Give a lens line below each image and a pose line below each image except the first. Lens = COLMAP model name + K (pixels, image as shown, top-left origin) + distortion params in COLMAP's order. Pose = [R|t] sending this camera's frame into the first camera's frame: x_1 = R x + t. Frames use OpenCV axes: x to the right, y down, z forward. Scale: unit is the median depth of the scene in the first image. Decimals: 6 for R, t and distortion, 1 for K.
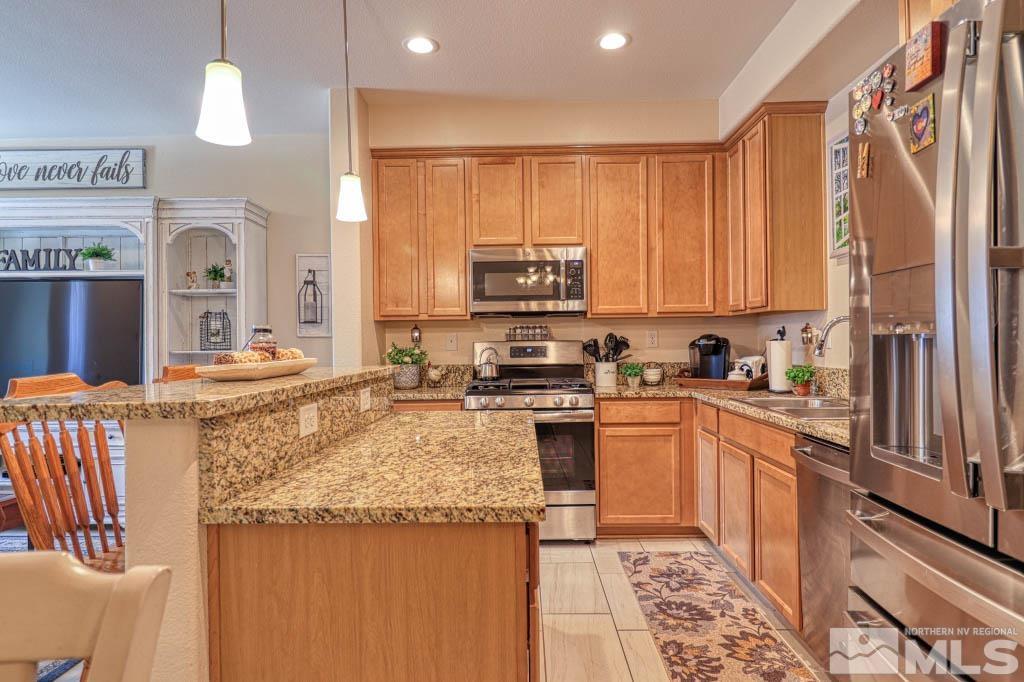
lens RADIAL K [[590.5, 0, 514.4], [0, 590.5, 343.7], [0, 0, 1]] dist [0.003563, -0.009289]
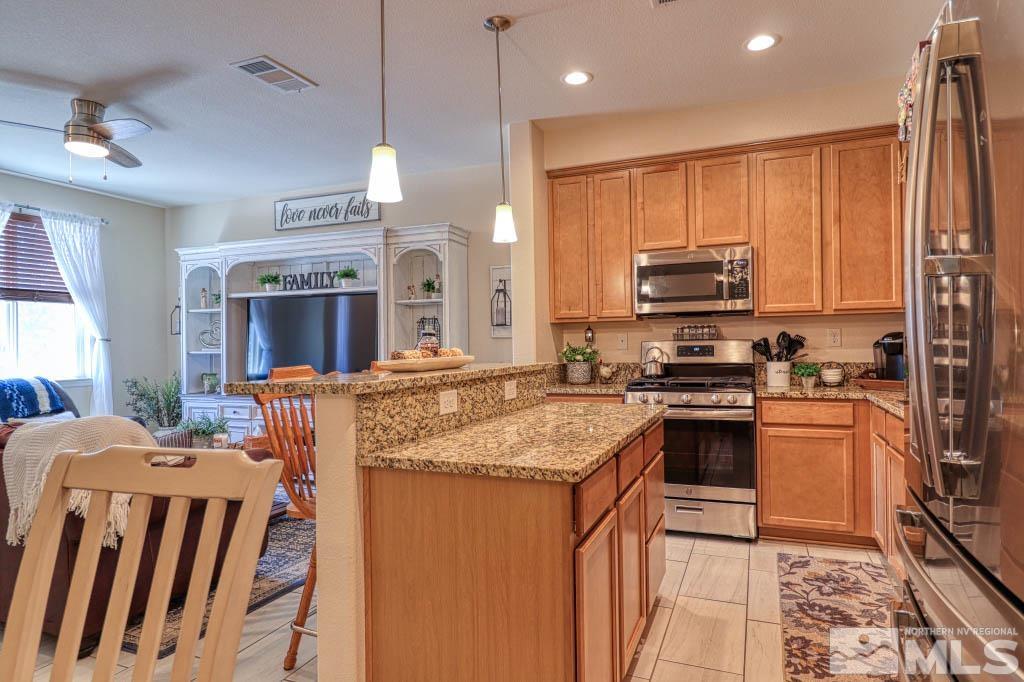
lens RADIAL K [[590.5, 0, 517.1], [0, 590.5, 343.3], [0, 0, 1]] dist [0.003563, -0.009289]
pose [[0.931575, -0.003548, -0.363532, 0.112950], [0.003994, 0.999992, 0.000476, -0.001105], [0.363527, -0.001896, 0.931582, -0.071615]]
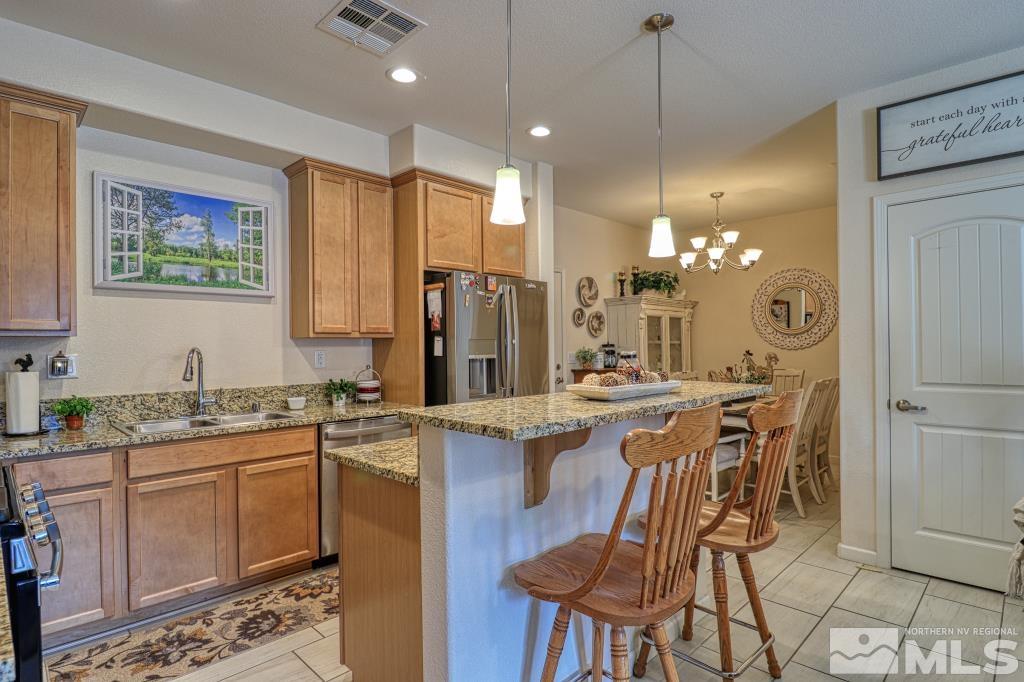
lens RADIAL K [[522.4, 0, 513.3], [0, 522.4, 348.1], [0, 0, 1]] dist [-0.012998, -0.001819]
pose [[-0.715903, 0.018539, 0.697954, -0.472404], [0.021424, 0.999760, -0.004580, -0.017919], [-0.697871, 0.011674, -0.716128, 0.915447]]
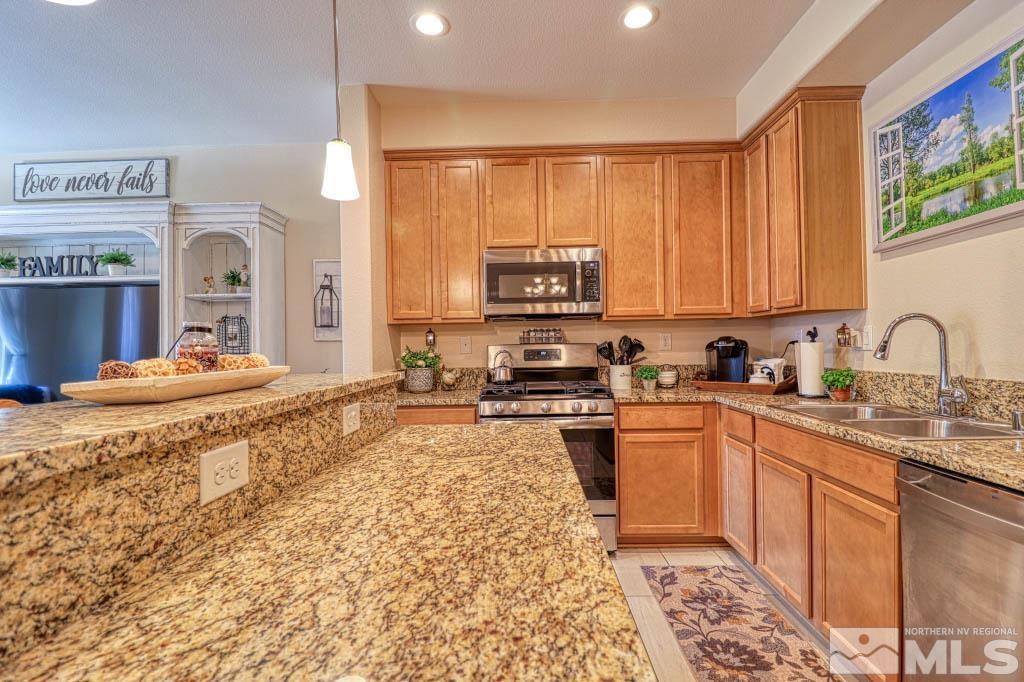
lens RADIAL K [[474.7, 0, 514.4], [0, 474.7, 344.0], [0, 0, 1]] dist [-0.003662, -0.010800]
pose [[0.999937, -0.003977, -0.010488, -0.016168], [0.003914, 0.999974, -0.006053, 0.000334], [0.010512, 0.006011, 0.999927, 0.207491]]
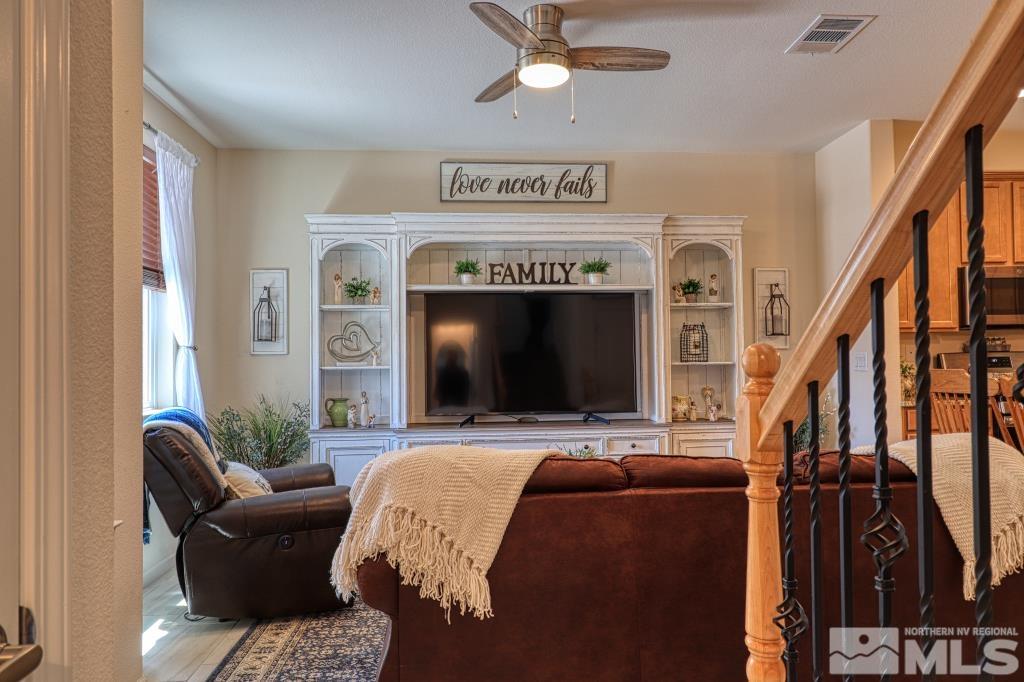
lens RADIAL K [[733.9, 0, 513.9], [0, 733.9, 347.1], [0, 0, 1]] dist [0.006723, -0.002846]
pose [[0.996971, -0.002348, 0.077734, -0.985579], [0.004119, 0.999736, -0.022623, 0.013487], [-0.077661, 0.022875, 0.996717, -0.264542]]
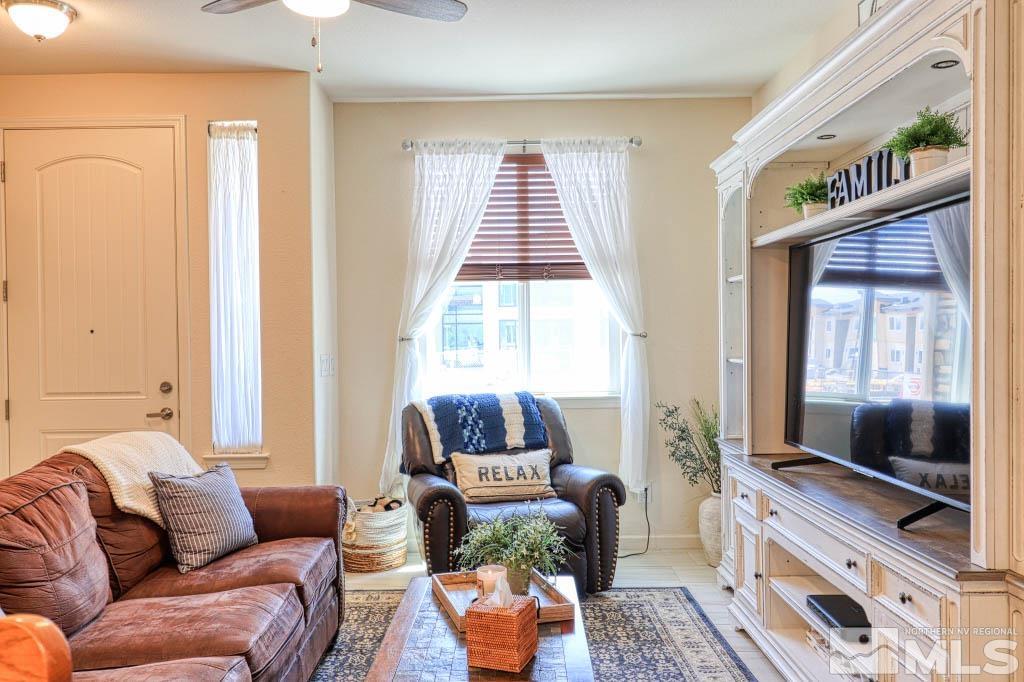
lens RADIAL K [[802.4, 0, 511.3], [0, 802.4, 345.7], [0, 0, 1]] dist [0.015926, -0.011184]
pose [[0.018760, 0.018460, -0.999654, -0.158554], [0.009818, 0.999778, 0.018647, -0.022261], [0.999776, -0.010165, 0.018574, 0.725664]]
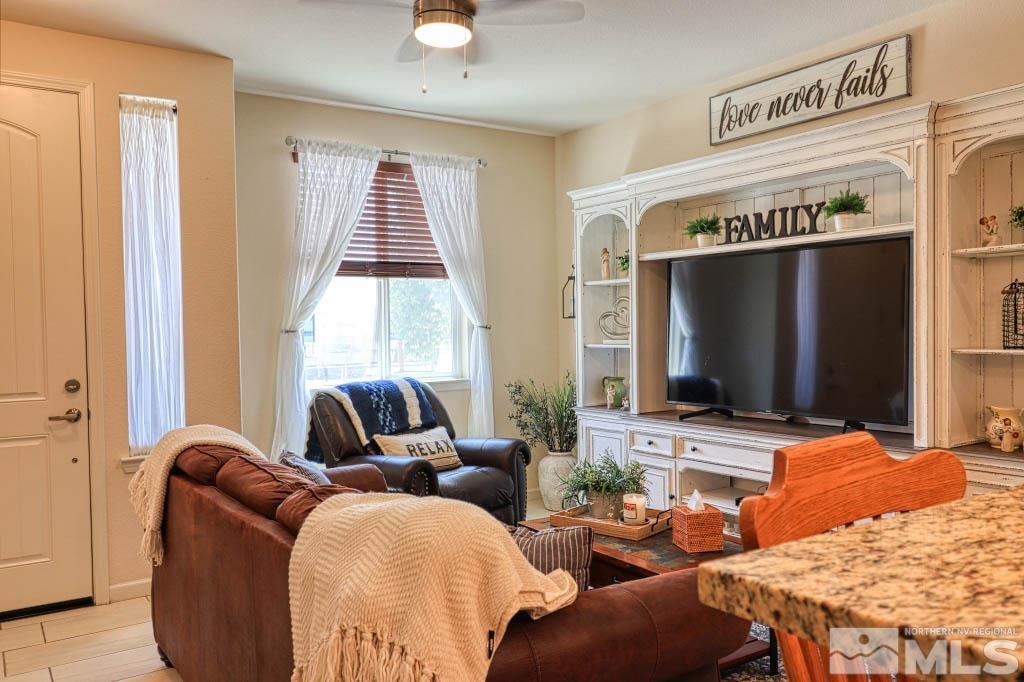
lens RADIAL K [[802.4, 0, 516.5], [0, 802.4, 346.4], [0, 0, 1]] dist [0.015926, -0.011184]
pose [[0.568965, 0.018770, -0.822147, -0.155375], [0.009944, 0.999509, 0.029701, -0.021067], [0.822301, -0.025074, 0.568500, 0.151292]]
